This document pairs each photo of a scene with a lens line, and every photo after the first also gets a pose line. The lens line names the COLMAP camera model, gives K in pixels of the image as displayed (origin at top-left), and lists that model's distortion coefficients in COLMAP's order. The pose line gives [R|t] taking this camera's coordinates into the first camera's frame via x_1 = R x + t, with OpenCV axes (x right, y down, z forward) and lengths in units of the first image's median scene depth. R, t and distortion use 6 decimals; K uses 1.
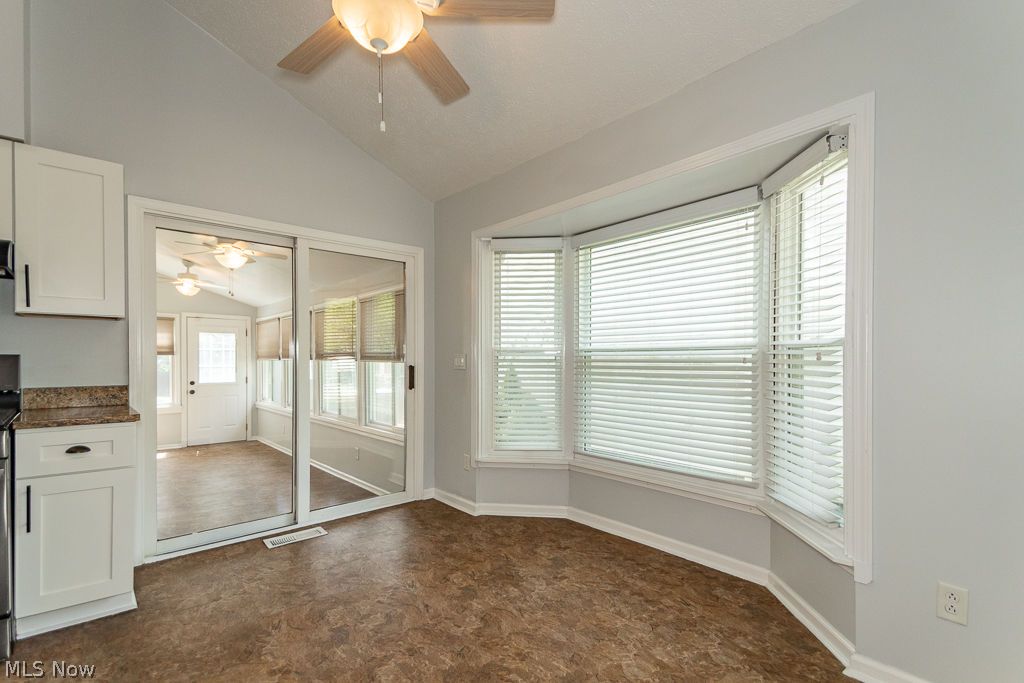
lens RADIAL K [[472.6, 0, 508.5], [0, 472.6, 354.2], [0, 0, 1]] dist [0.038960, -0.021967]
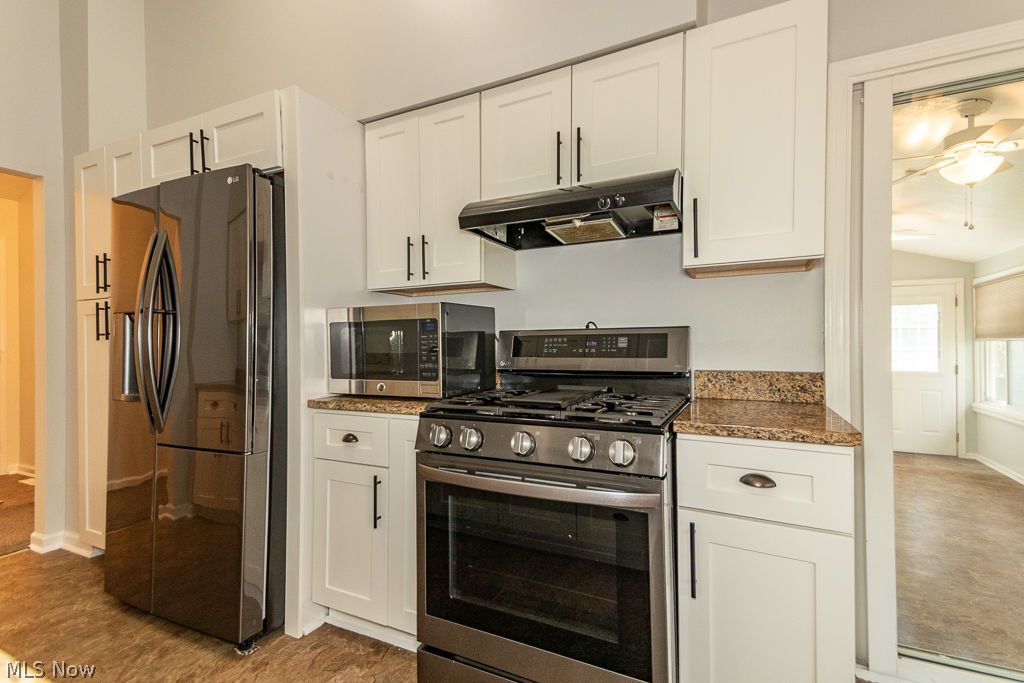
lens RADIAL K [[477.6, 0, 507.1], [0, 477.6, 347.7], [0, 0, 1]] dist [0.037495, -0.001117]
pose [[0.362514, 0.004959, -0.931965, -0.259729], [0.011515, 0.999886, 0.009800, 0.015716], [0.931907, -0.014285, 0.362416, 0.285988]]
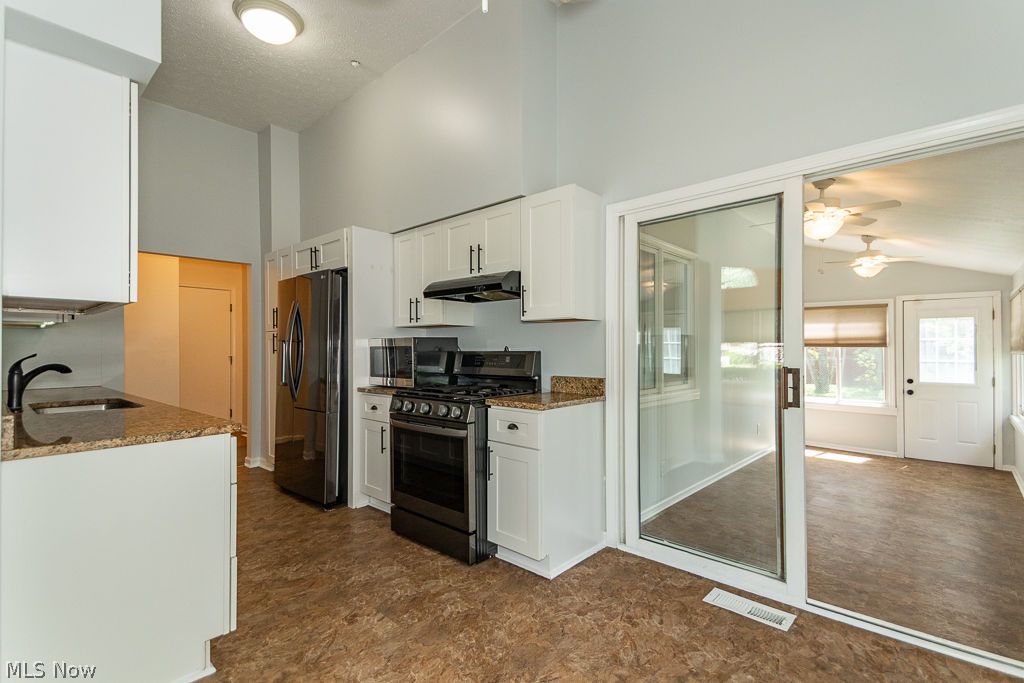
lens RADIAL K [[472.6, 0, 508.5], [0, 472.6, 354.2], [0, 0, 1]] dist [0.038960, -0.021967]
pose [[0.095654, 0.011880, -0.995344, 0.188771], [0.008086, 0.999887, 0.012711, -0.004242], [0.995382, -0.009265, 0.095547, 0.492792]]
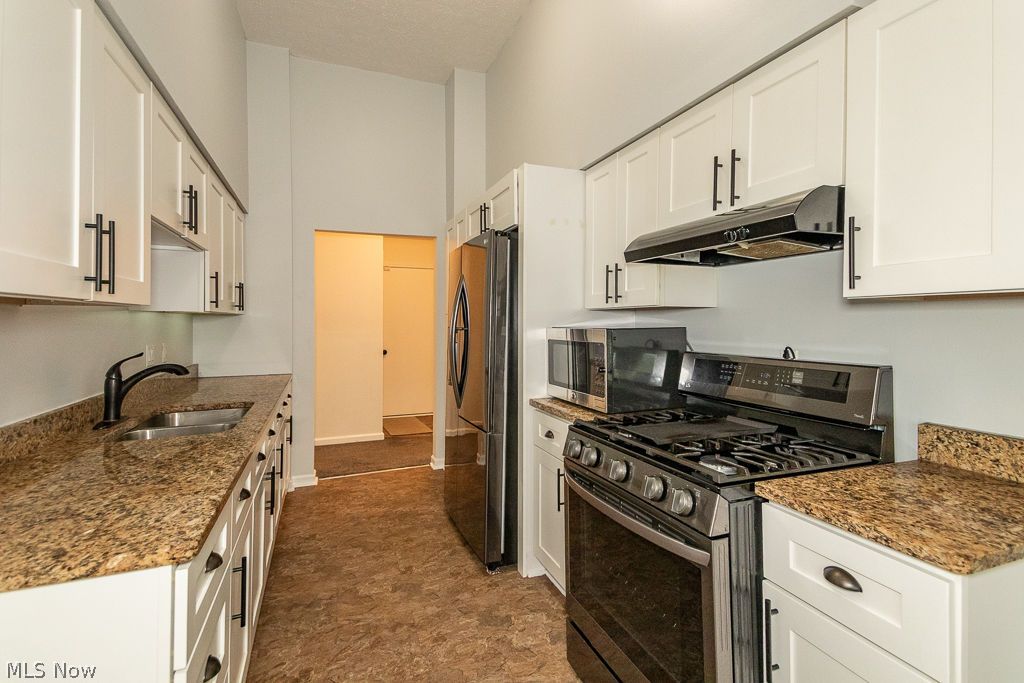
lens RADIAL K [[477.8, 0, 504.1], [0, 477.8, 326.2], [0, 0, 1]] dist [0.033412, -0.000319]
pose [[-0.364272, 0.008497, -0.931254, -0.178435], [0.005839, 0.999960, 0.006839, -0.033934], [0.931274, -0.002947, -0.364307, 0.487918]]
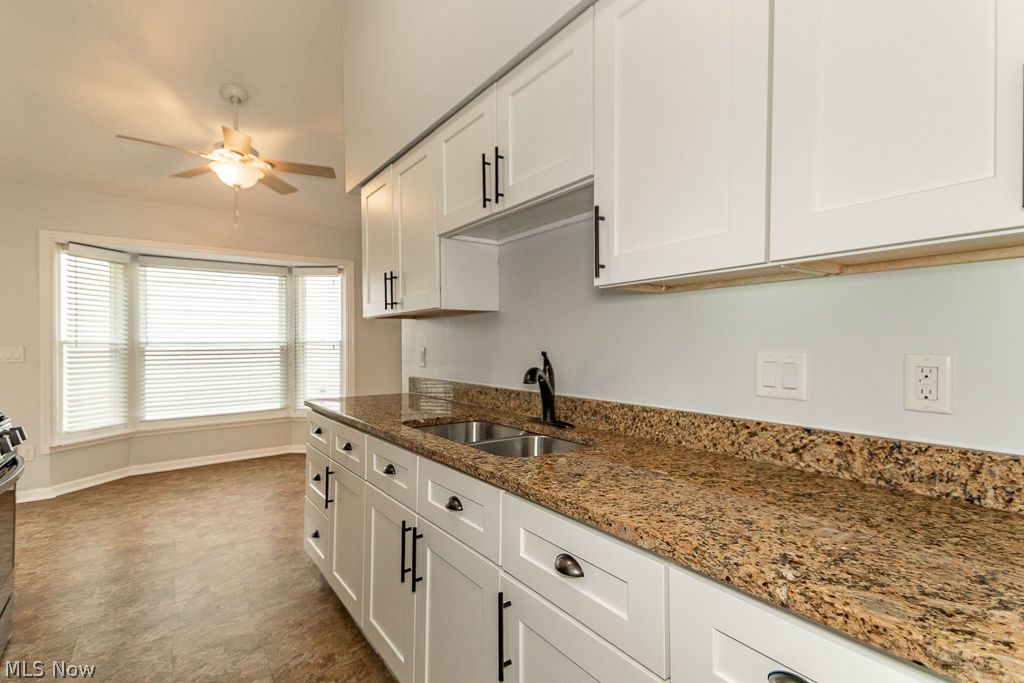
lens RADIAL K [[465.8, 0, 509.2], [0, 465.8, 342.5], [0, 0, 1]] dist [0.003459, -0.000159]
pose [[0.095093, 0.002789, 0.995464, -1.031136], [-0.005603, 0.999982, -0.002266, -0.011452], [-0.995453, -0.005362, 0.095107, -0.137734]]
